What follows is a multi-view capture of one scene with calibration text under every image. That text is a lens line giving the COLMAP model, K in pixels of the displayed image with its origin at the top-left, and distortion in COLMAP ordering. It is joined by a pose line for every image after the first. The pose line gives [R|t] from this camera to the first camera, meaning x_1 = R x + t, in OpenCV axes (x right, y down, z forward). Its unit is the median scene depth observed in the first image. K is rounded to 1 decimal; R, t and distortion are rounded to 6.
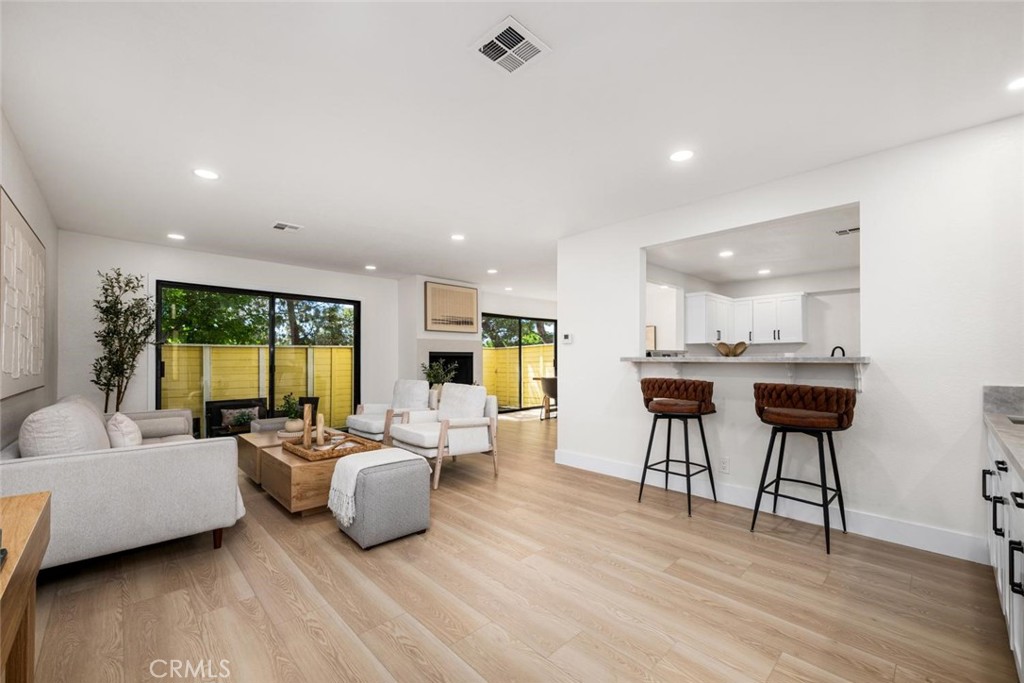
lens RADIAL K [[410.3, 0, 510.5], [0, 410.3, 345.6], [0, 0, 1]] dist [-0.001201, -0.000093]
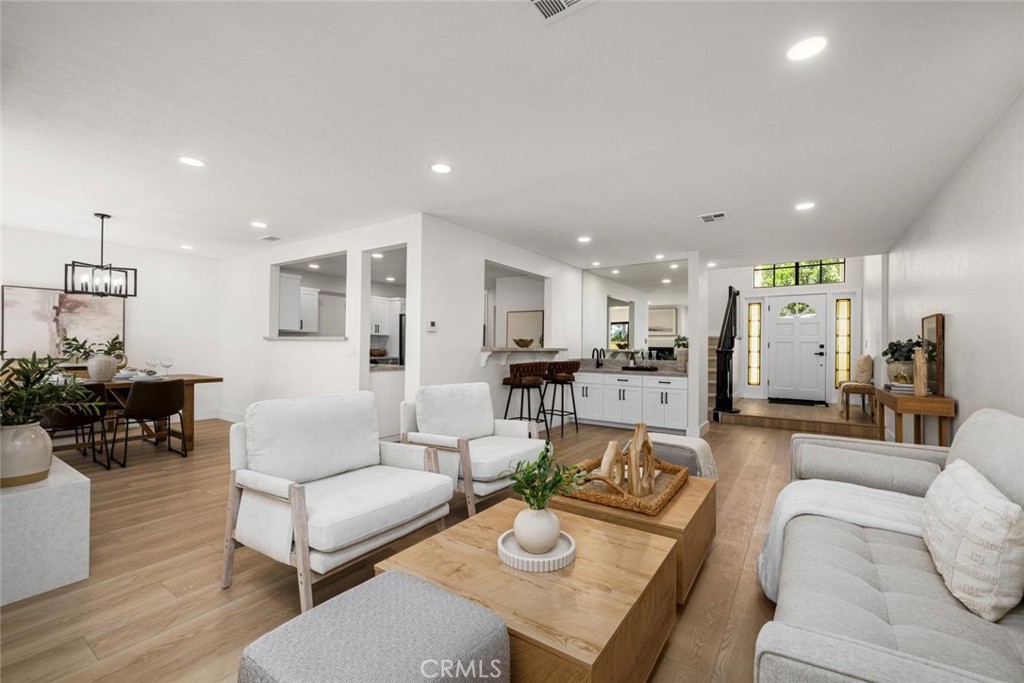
lens RADIAL K [[423.9, 0, 512.2], [0, 423.9, 343.6], [0, 0, 1]] dist [0.000697, -0.000025]
pose [[-0.203399, 0.009082, 0.979054, -0.517577], [-0.038892, 0.999093, -0.017348, 0.020323], [-0.978323, -0.041606, -0.202861, 0.630656]]
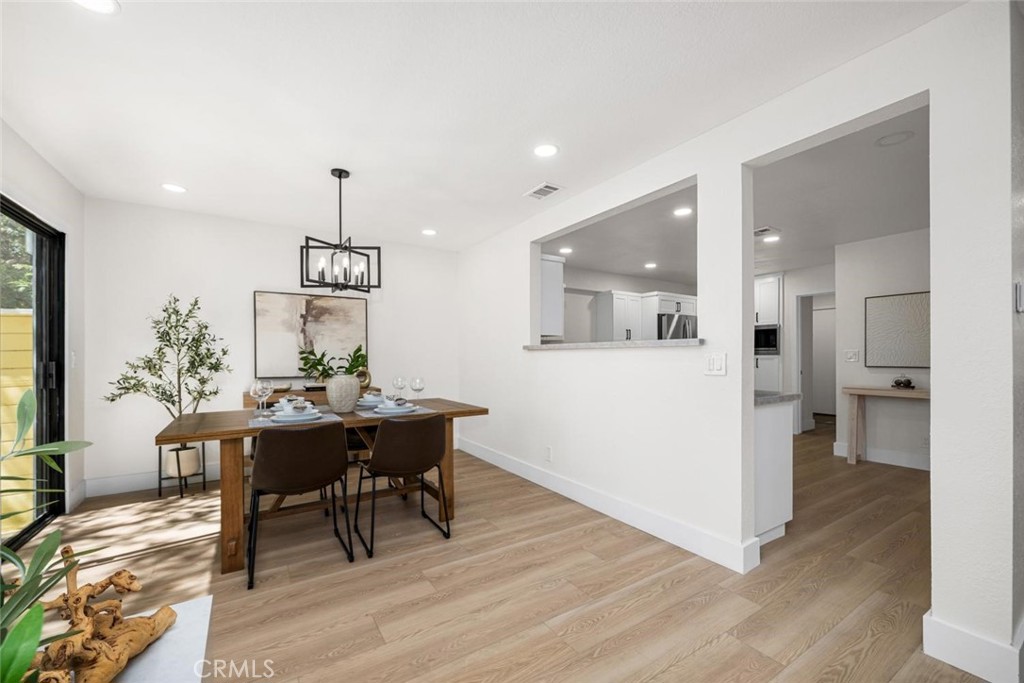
lens RADIAL K [[412.0, 0, 515.6], [0, 412.0, 358.4], [0, 0, 1]] dist [-0.001342, -0.000243]
pose [[0.188658, 0.001850, 0.982041, -0.170040], [-0.026730, 0.999637, 0.003252, 0.027540], [-0.981679, -0.026863, 0.188639, 0.837980]]
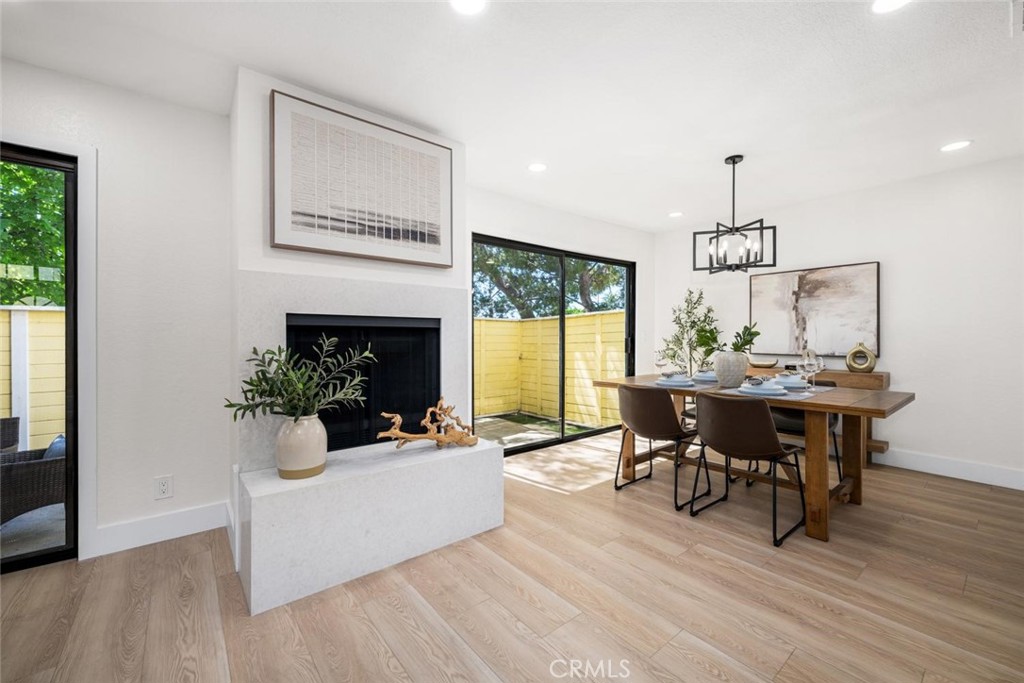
lens RADIAL K [[415.1, 0, 513.1], [0, 415.1, 338.0], [0, 0, 1]] dist [0.001348, 0.000182]
pose [[0.996764, 0.003713, -0.080302, 0.005437], [-0.001075, 0.999459, 0.032873, 0.021560], [0.080381, -0.032680, 0.996228, 0.634018]]
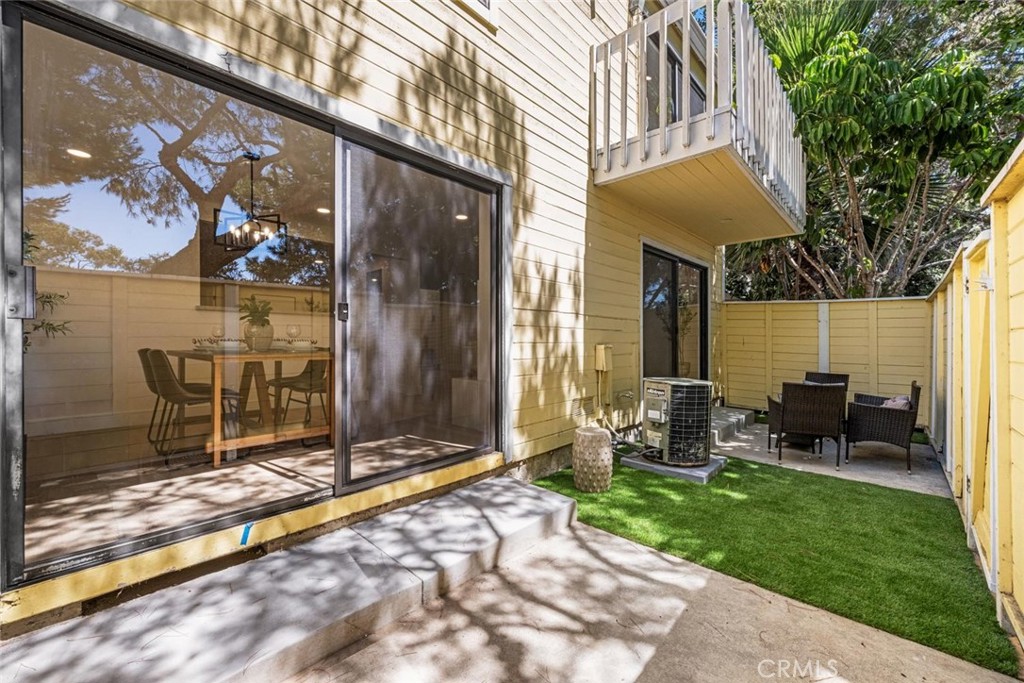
lens RADIAL K [[423.9, 0, 512.2], [0, 423.9, 343.6], [0, 0, 1]] dist [0.000697, -0.000025]
pose [[-0.999817, 0.003776, -0.018729, -0.068692], [0.004246, 0.999676, -0.025114, 0.093465], [0.018629, -0.025189, -0.999509, 1.592412]]
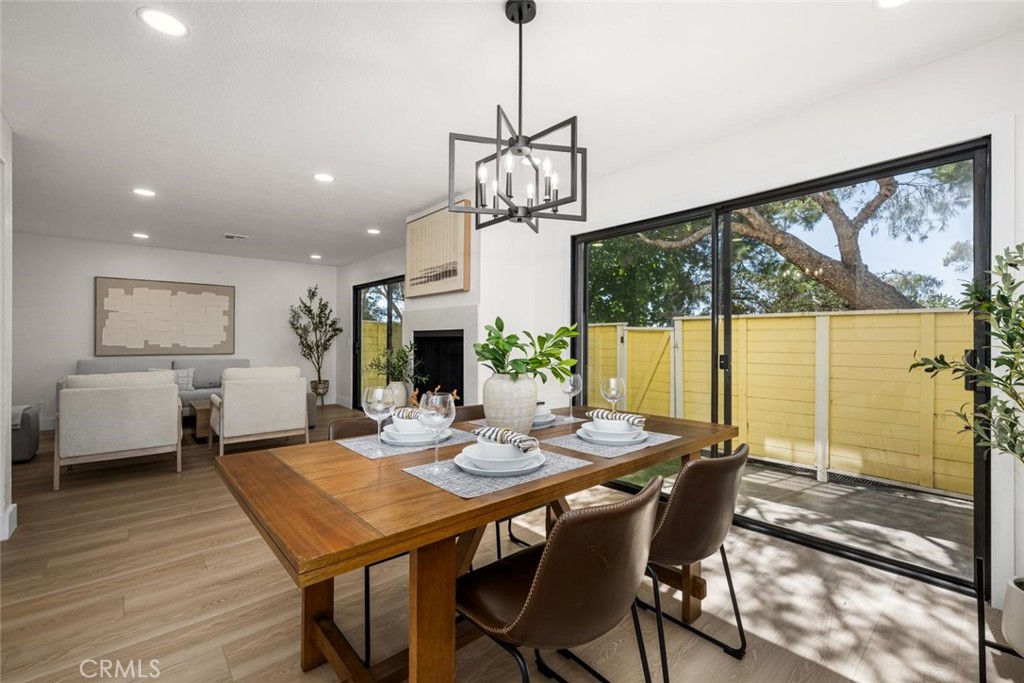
lens RADIAL K [[428.9, 0, 512.0], [0, 428.9, 341.5], [0, 0, 1]] dist [0.000195, -0.000015]
pose [[-0.039594, 0.003930, -0.999208, 0.431810], [0.025021, 0.999683, 0.002941, 0.031137], [0.998903, -0.024885, -0.039680, 1.089099]]
